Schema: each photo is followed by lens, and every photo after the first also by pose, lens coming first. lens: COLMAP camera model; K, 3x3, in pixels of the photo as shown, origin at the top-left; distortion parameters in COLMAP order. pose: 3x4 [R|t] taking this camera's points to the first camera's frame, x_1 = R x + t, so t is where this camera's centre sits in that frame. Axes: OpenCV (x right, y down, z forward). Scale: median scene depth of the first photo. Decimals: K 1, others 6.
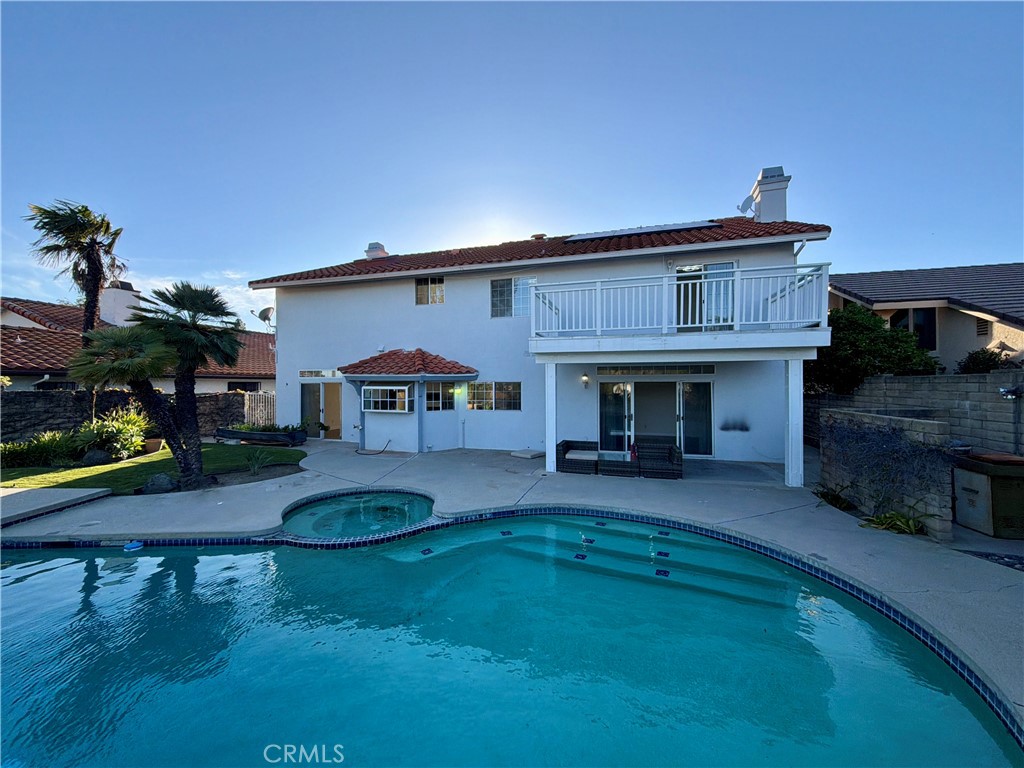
lens RADIAL K [[406.9, 0, 510.4], [0, 406.9, 381.0], [0, 0, 1]] dist [-0.002796, 0.001424]
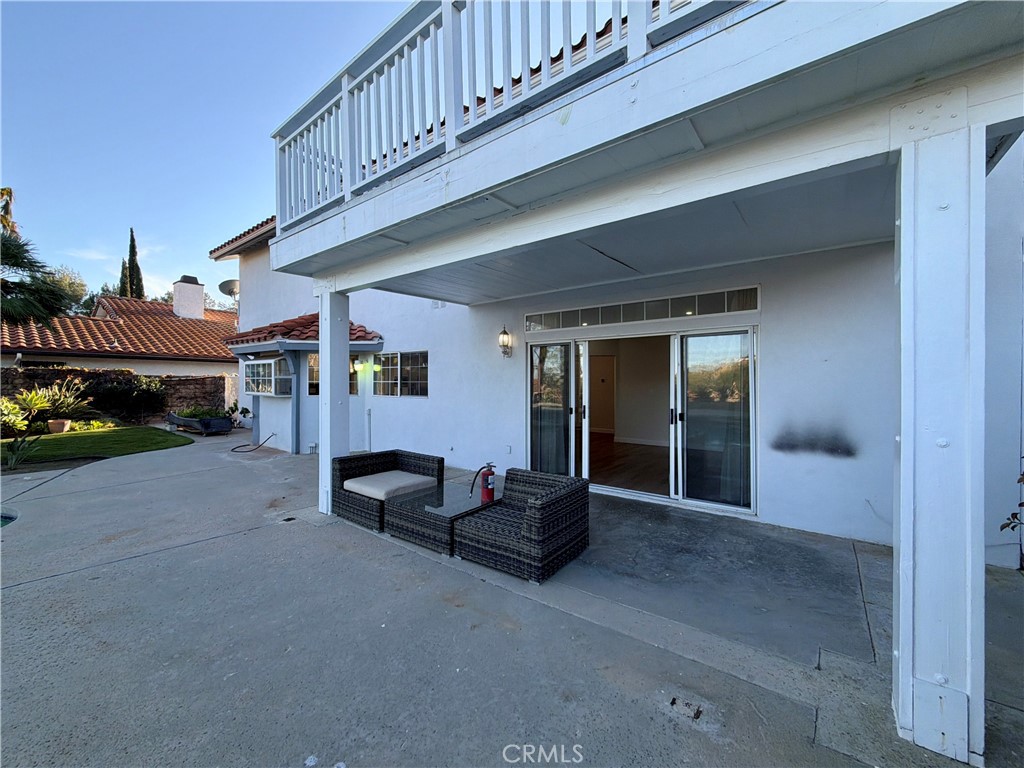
lens RADIAL K [[406.9, 0, 511.2], [0, 406.9, 383.0], [0, 0, 1]] dist [-0.002796, 0.001424]
pose [[0.934209, 0.004889, -0.356692, 0.365053], [-0.002366, 0.999969, 0.007508, 0.046446], [0.356718, -0.006170, 0.934192, 0.468569]]
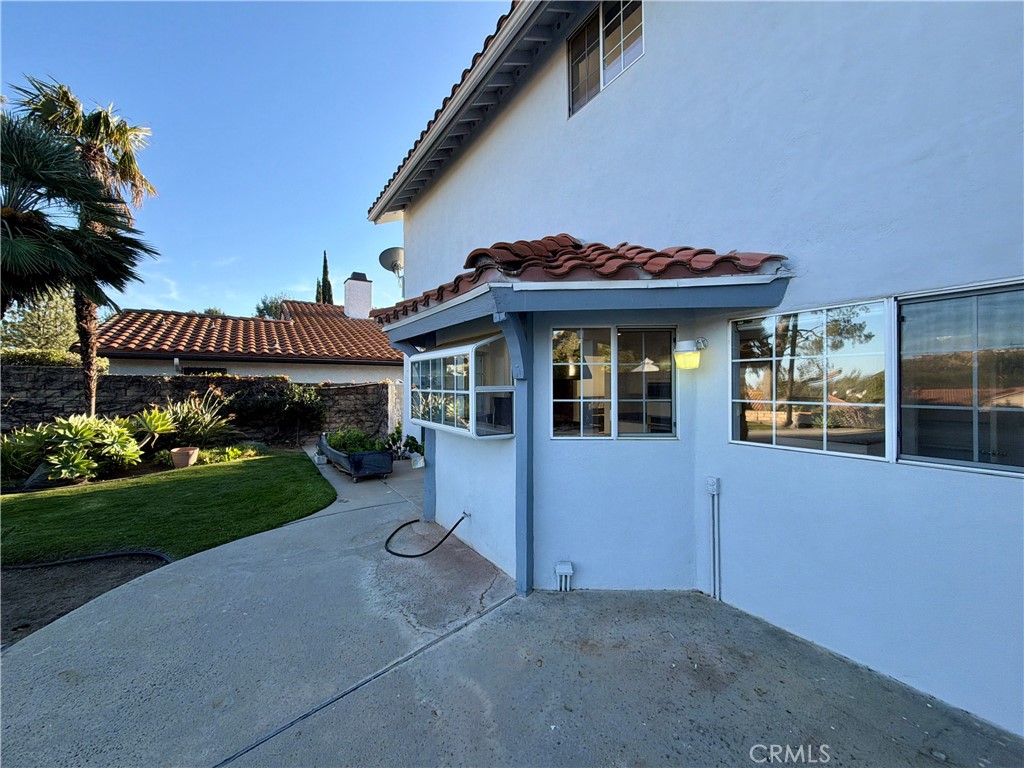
lens RADIAL K [[406.9, 0, 515.2], [0, 406.9, 385.0], [0, 0, 1]] dist [-0.002796, 0.001424]
pose [[0.767237, -0.001124, -0.641363, -0.053523], [0.005632, 0.999972, 0.004986, 0.038542], [0.641339, -0.007438, 0.767222, 0.773033]]
